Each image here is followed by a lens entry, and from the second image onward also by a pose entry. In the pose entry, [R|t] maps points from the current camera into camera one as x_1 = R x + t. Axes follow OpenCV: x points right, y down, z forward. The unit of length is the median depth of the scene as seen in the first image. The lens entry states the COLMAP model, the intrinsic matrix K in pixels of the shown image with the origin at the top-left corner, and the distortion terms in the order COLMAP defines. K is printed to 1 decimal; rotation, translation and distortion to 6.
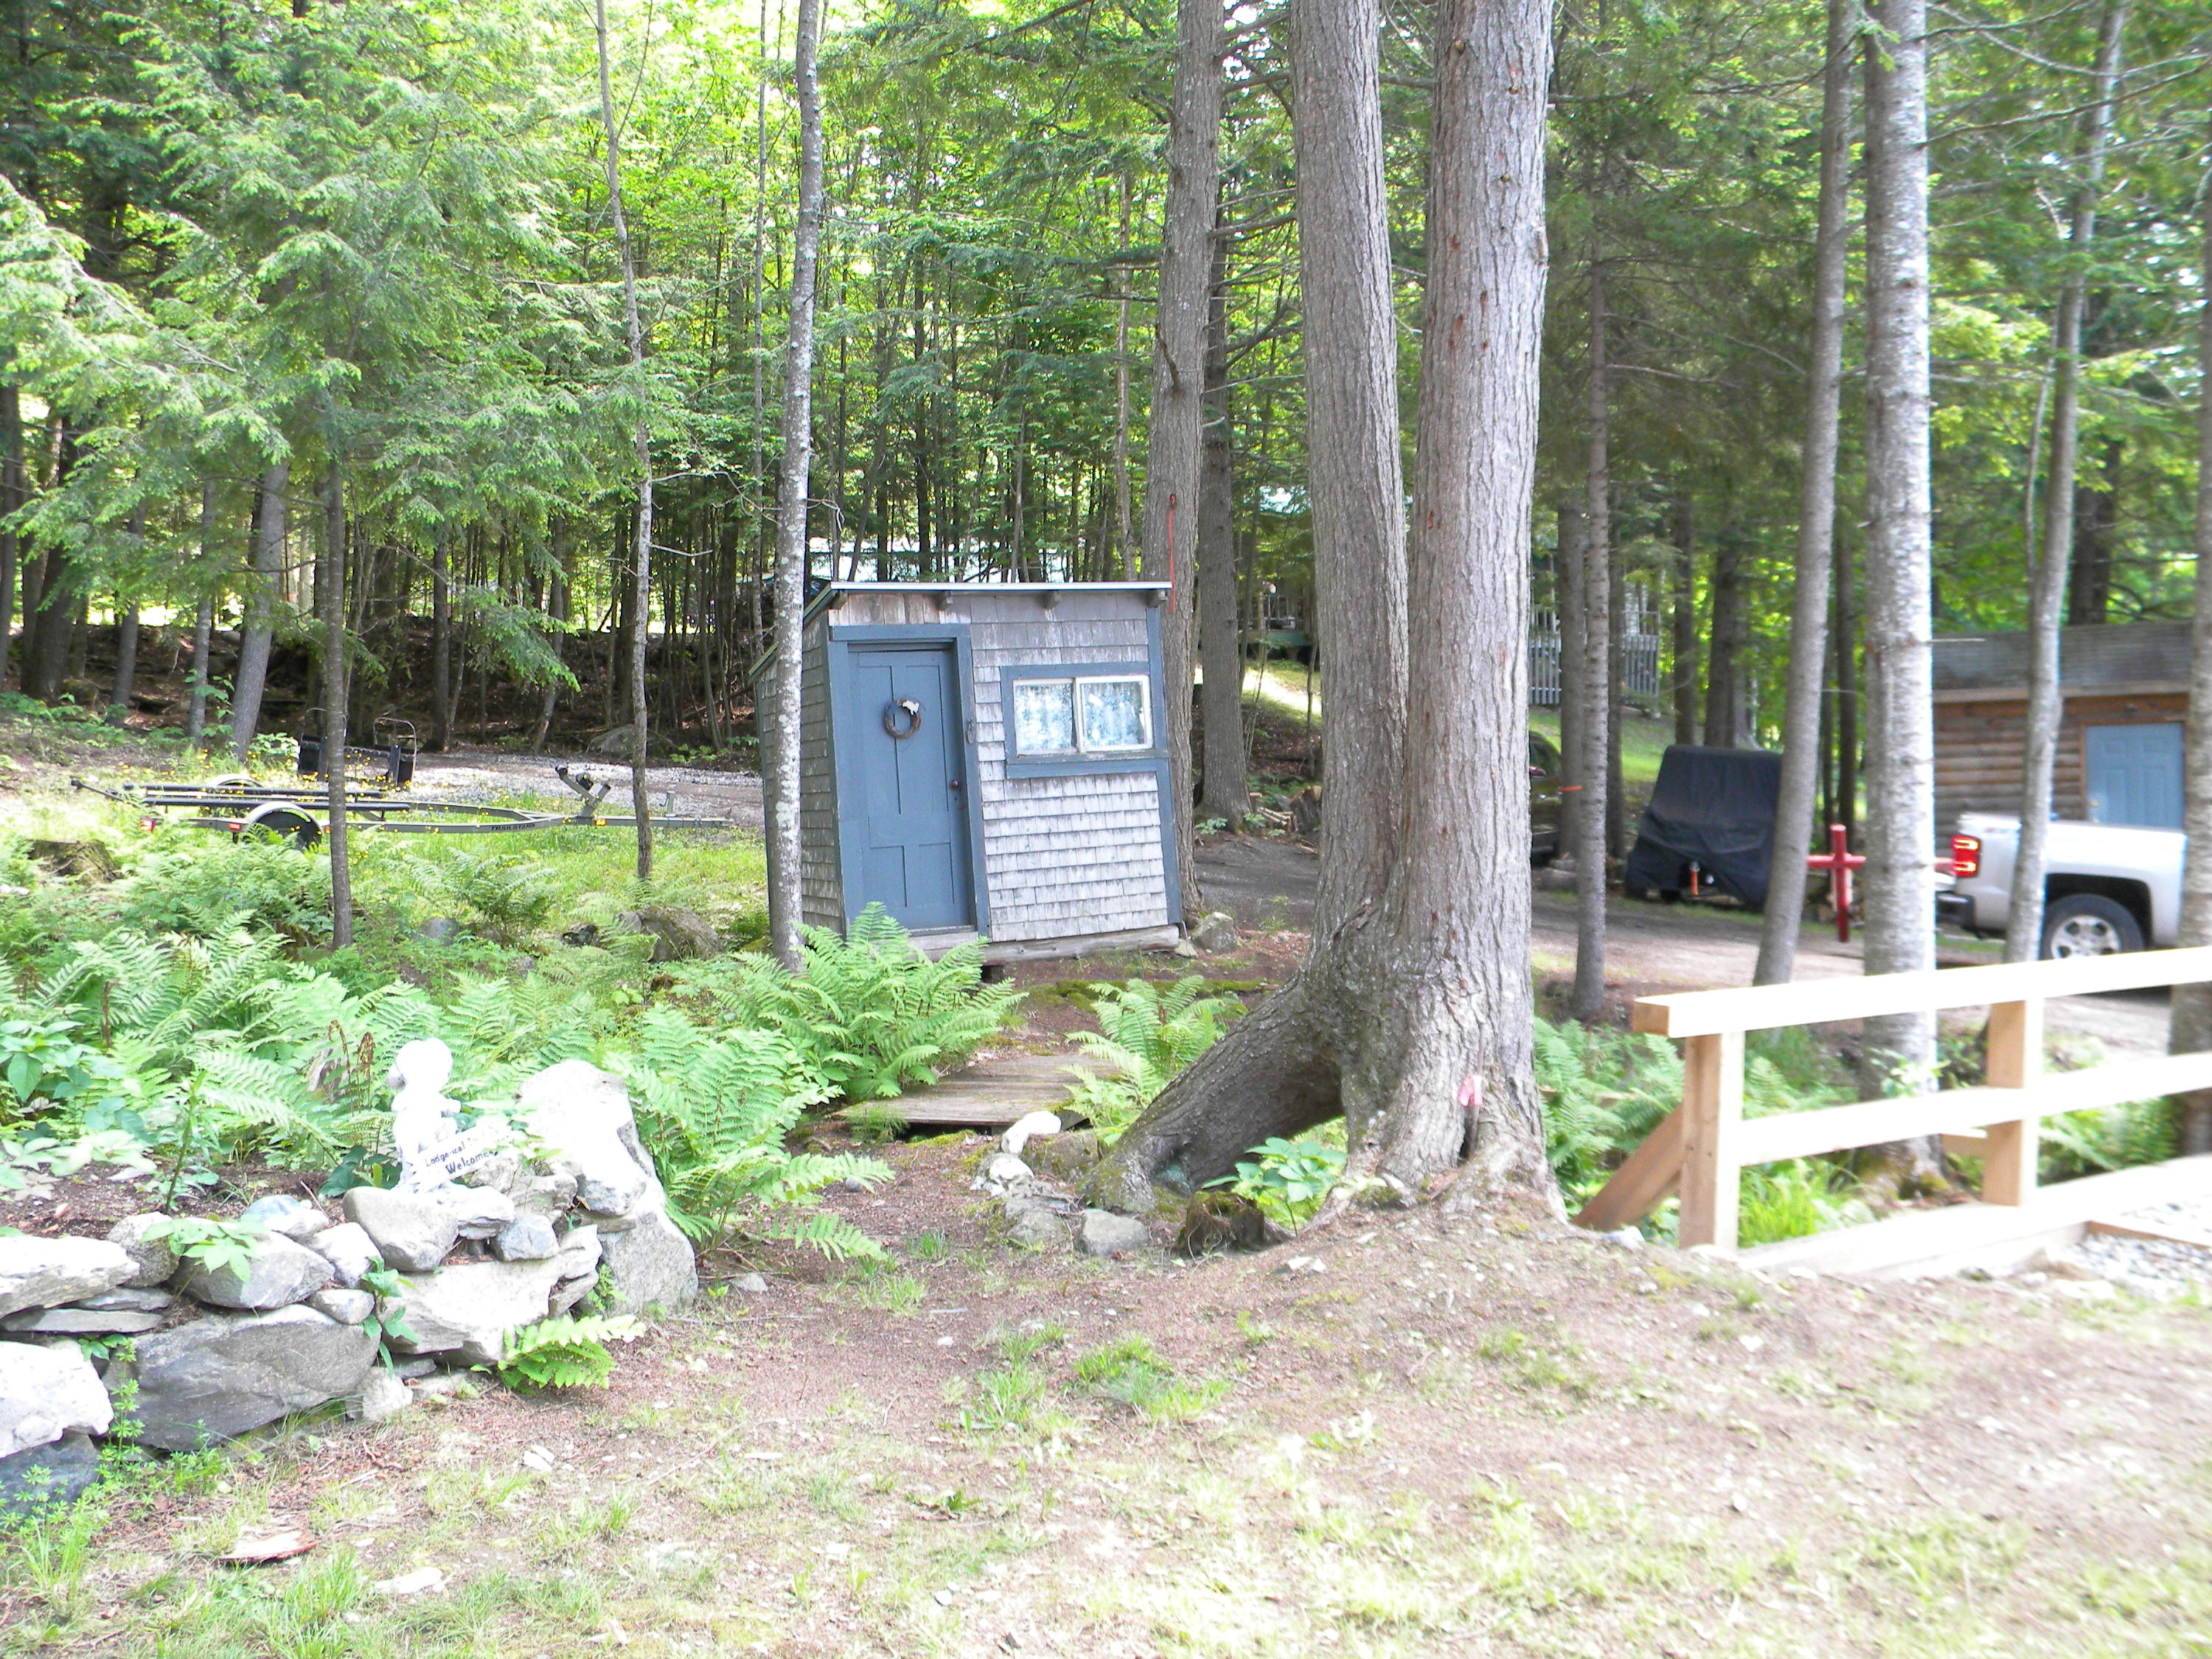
lens RADIAL K [[1869.5, 0, 1083.0], [0, 1869.5, 834.8], [0, 0, 1]] dist [-0.180657, 0.161575]
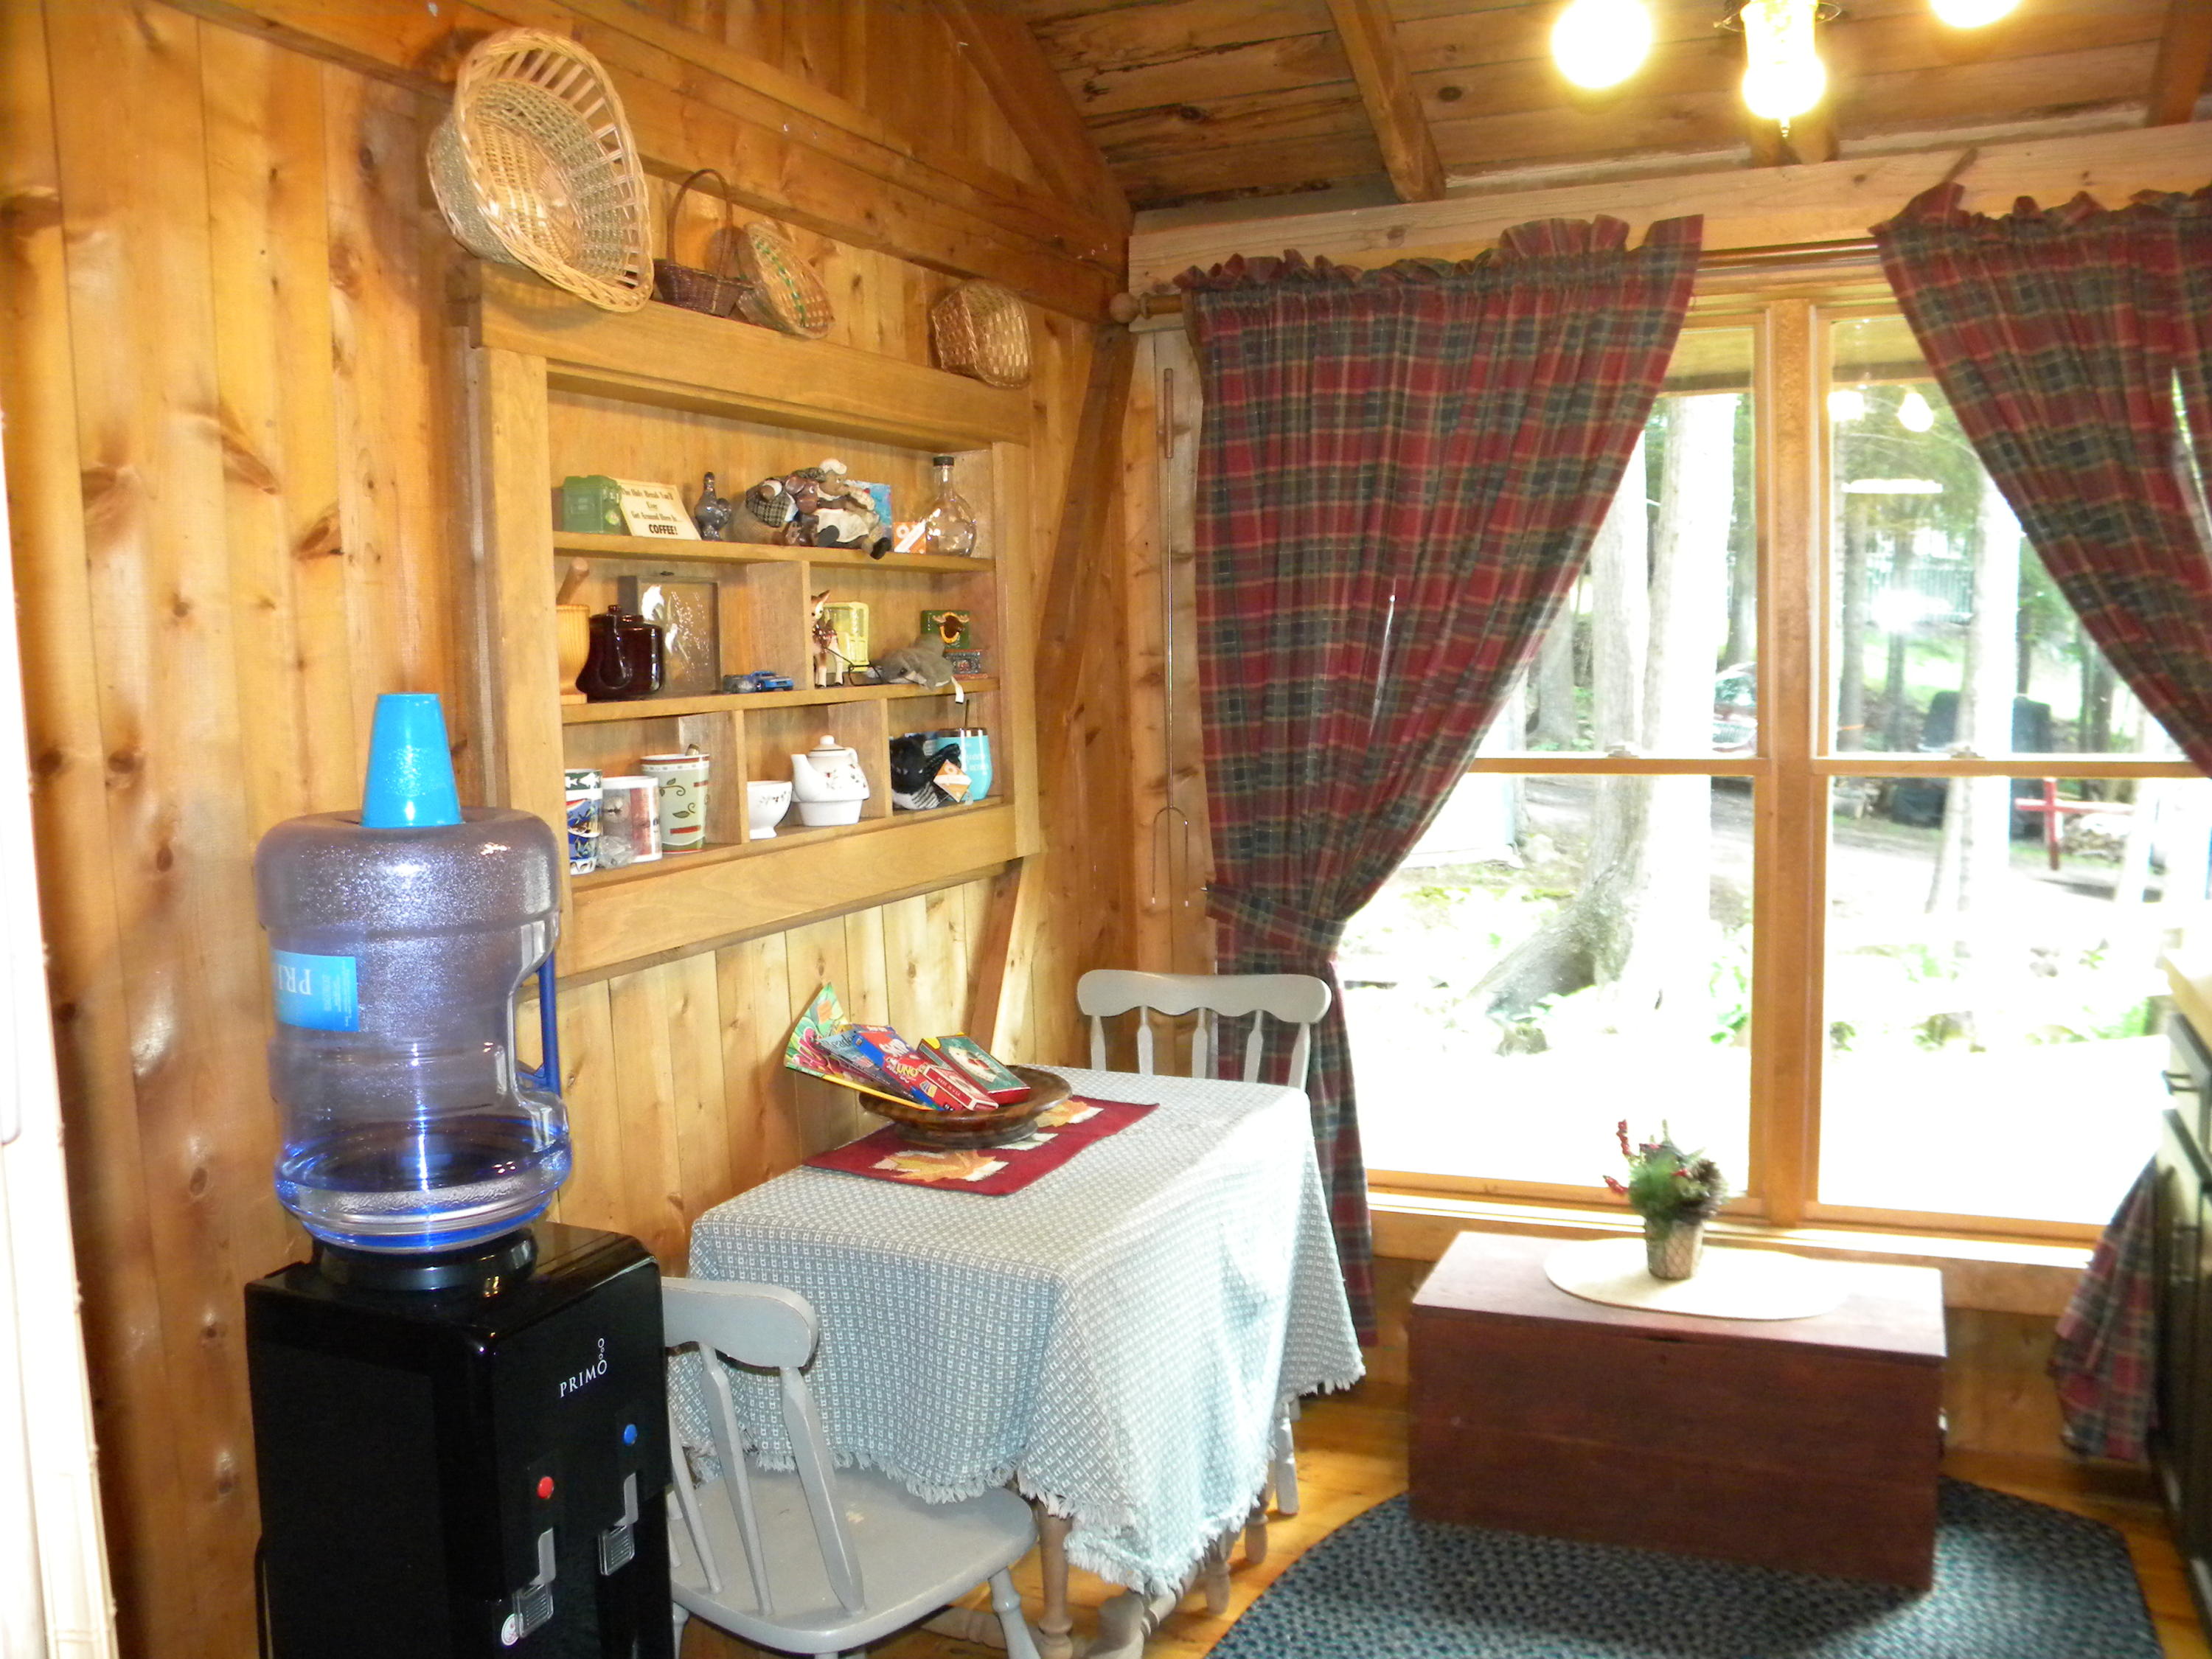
lens RADIAL K [[1872.6, 0, 1106.0], [0, 1872.6, 829.5], [0, 0, 1]] dist [-0.186082, 0.165095]
pose [[0.985628, 0.026278, -0.166873, -0.028098], [-0.015095, 0.997576, 0.067930, -0.102113], [0.168254, -0.064435, 0.983636, -0.754042]]
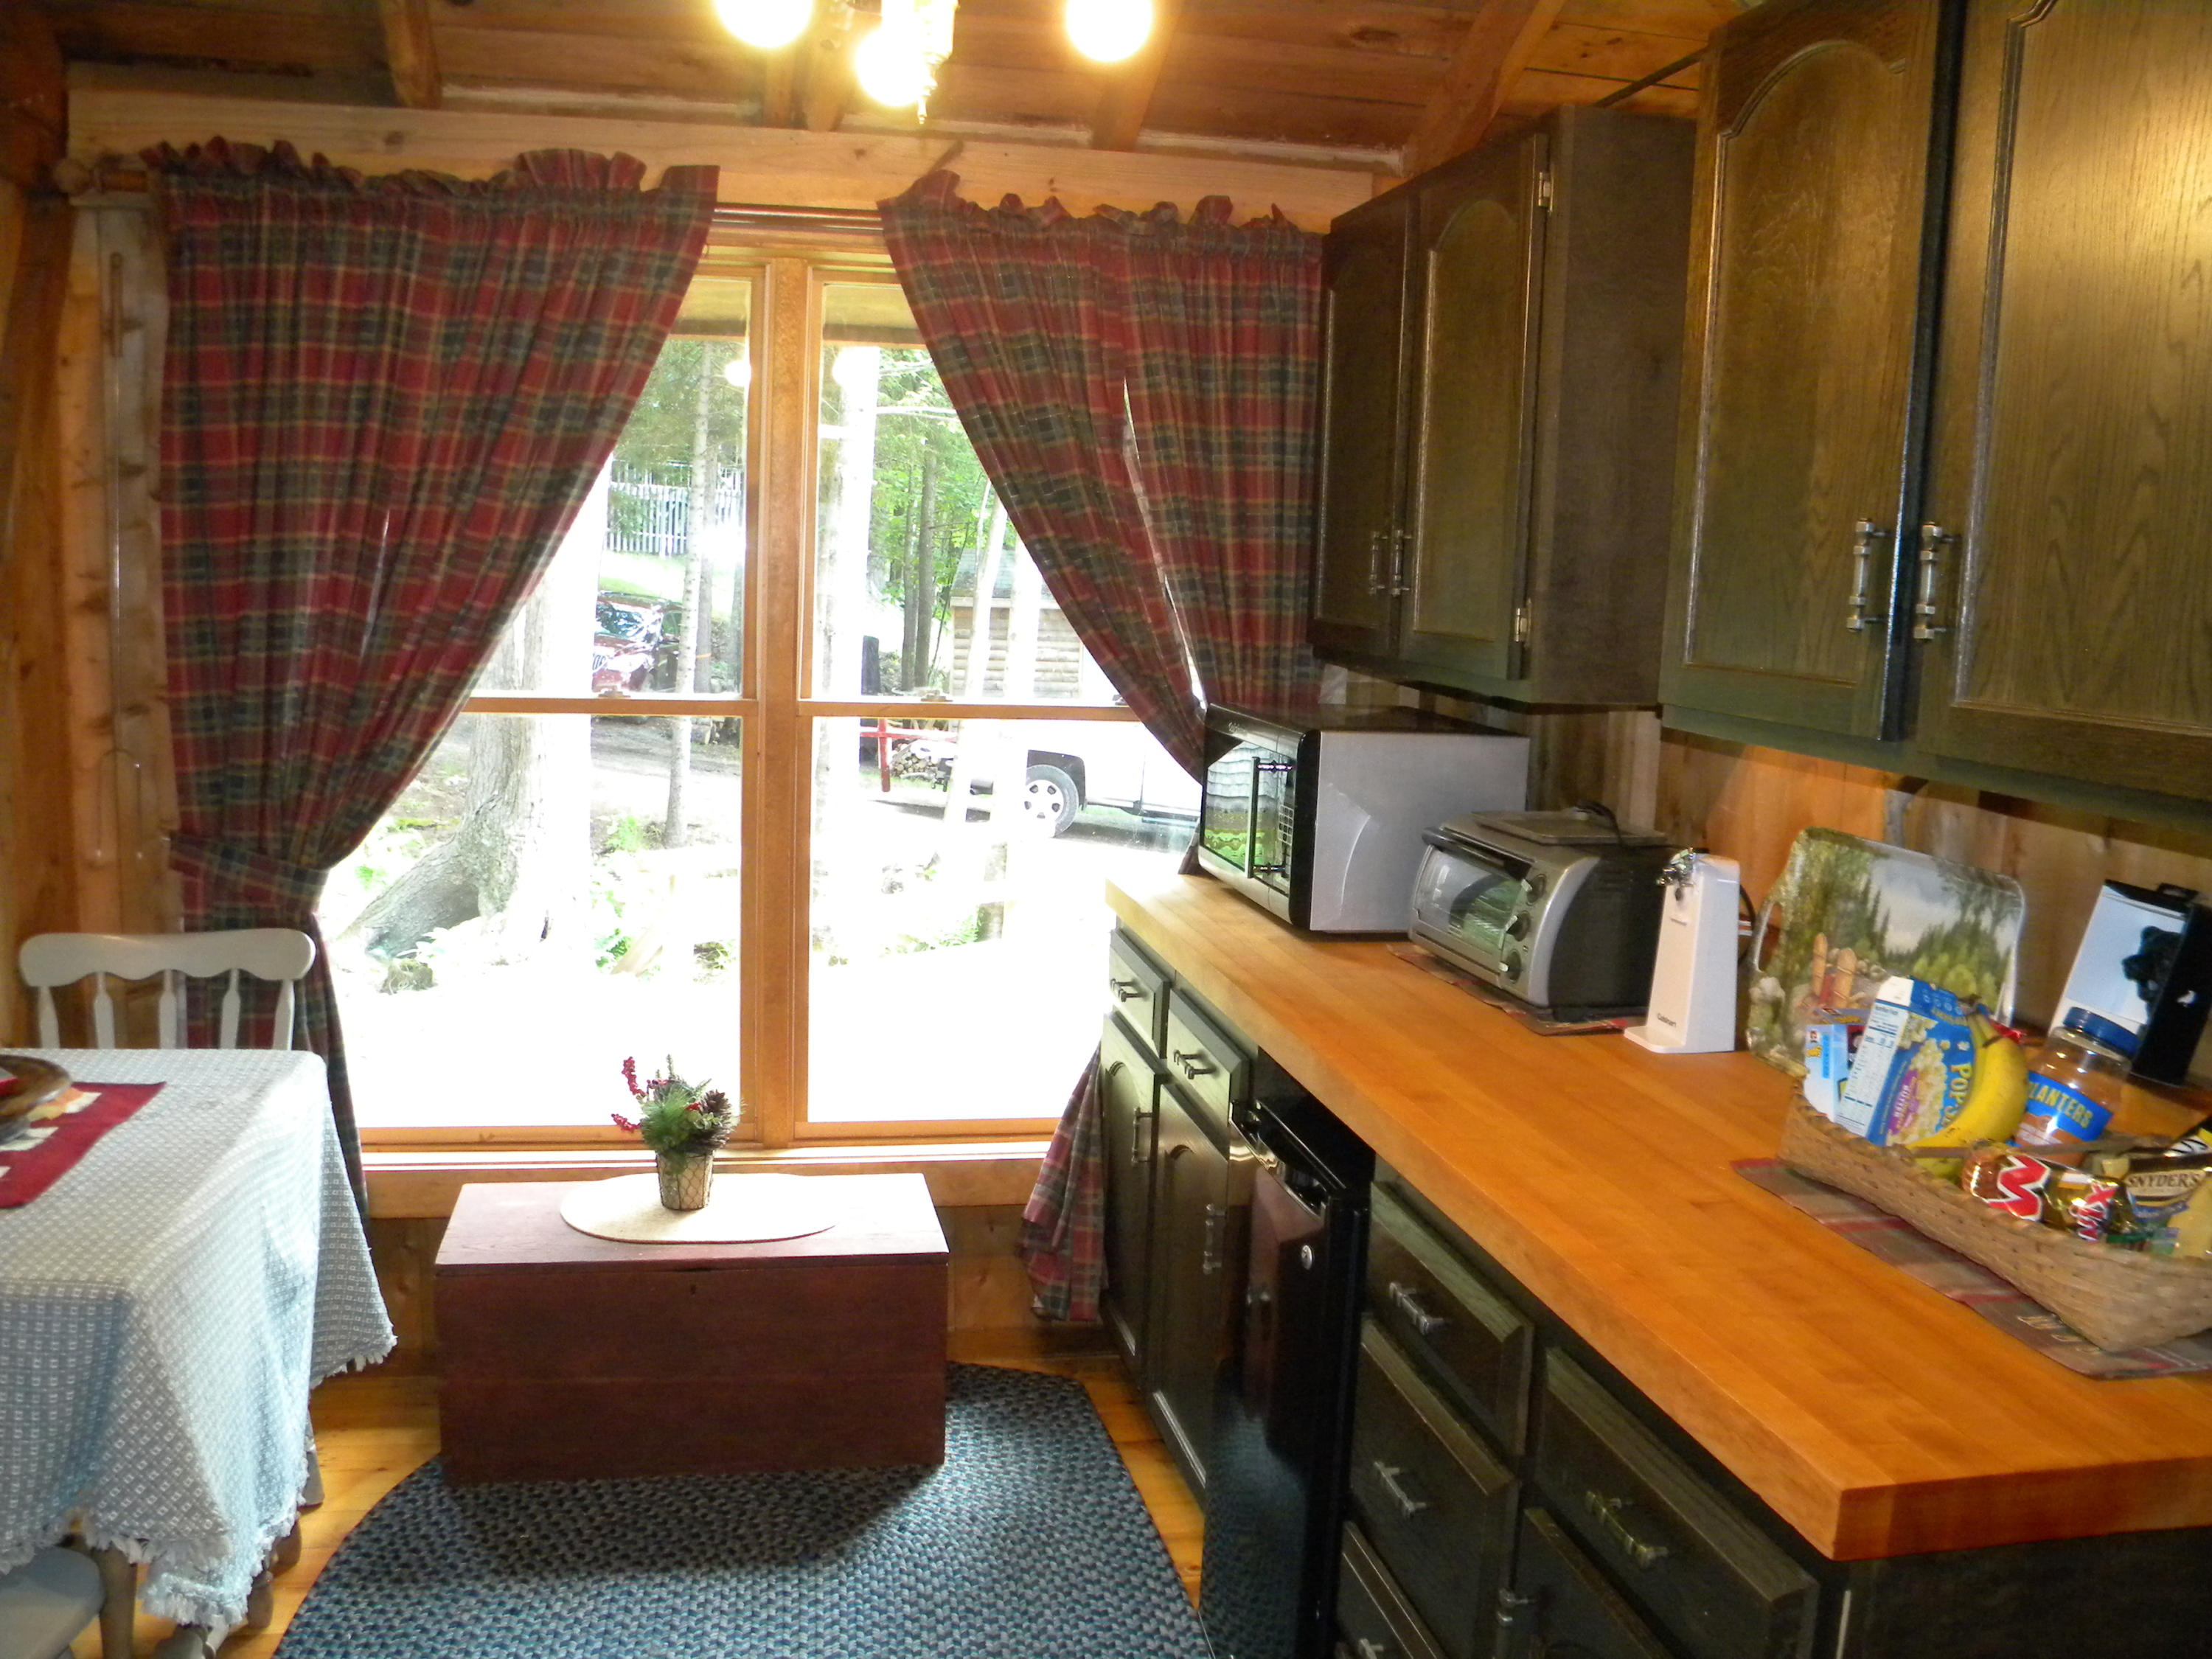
lens RADIAL K [[1869.5, 0, 1083.0], [0, 1869.5, 834.8], [0, 0, 1]] dist [-0.180657, 0.161575]
pose [[0.906449, 0.005859, 0.422274, -0.071256], [-0.049174, 0.994567, 0.091756, -0.105106], [-0.419442, -0.103937, 0.901812, -0.746497]]
